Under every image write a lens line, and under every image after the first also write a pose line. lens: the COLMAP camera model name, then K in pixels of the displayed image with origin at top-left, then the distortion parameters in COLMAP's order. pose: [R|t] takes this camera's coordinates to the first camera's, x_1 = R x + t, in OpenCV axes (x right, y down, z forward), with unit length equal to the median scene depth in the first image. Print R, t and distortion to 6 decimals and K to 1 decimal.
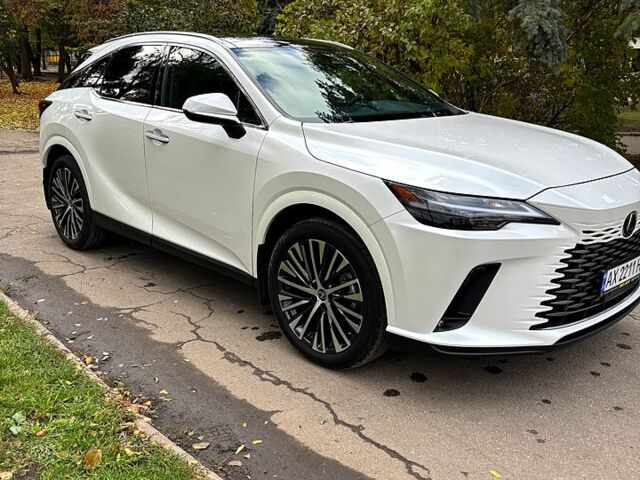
lens RADIAL K [[496.3, 0, 320.0], [0, 496.3, 240.0], [0, 0, 1]] dist [0.089937, -0.120989]
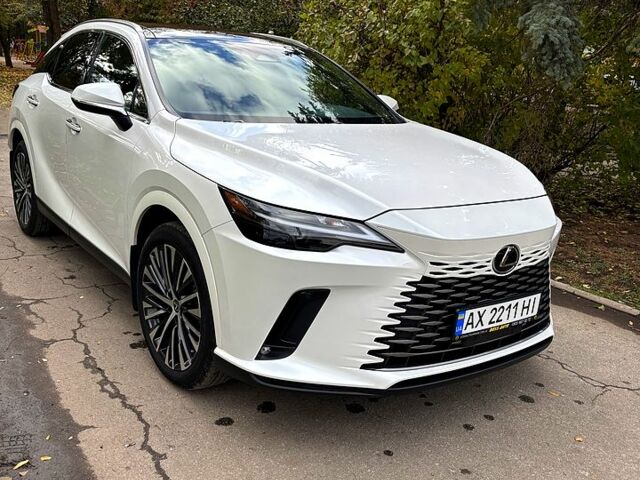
lens RADIAL K [[511.7, 0, 320.0], [0, 511.7, 240.0], [0, 0, 1]] dist [0.025441, -0.001945]
pose [[0.990790, 0.087862, -0.103029, 0.367143], [-0.089115, 0.995992, -0.007619, -0.028132], [0.101947, 0.016730, 0.994649, 0.087299]]
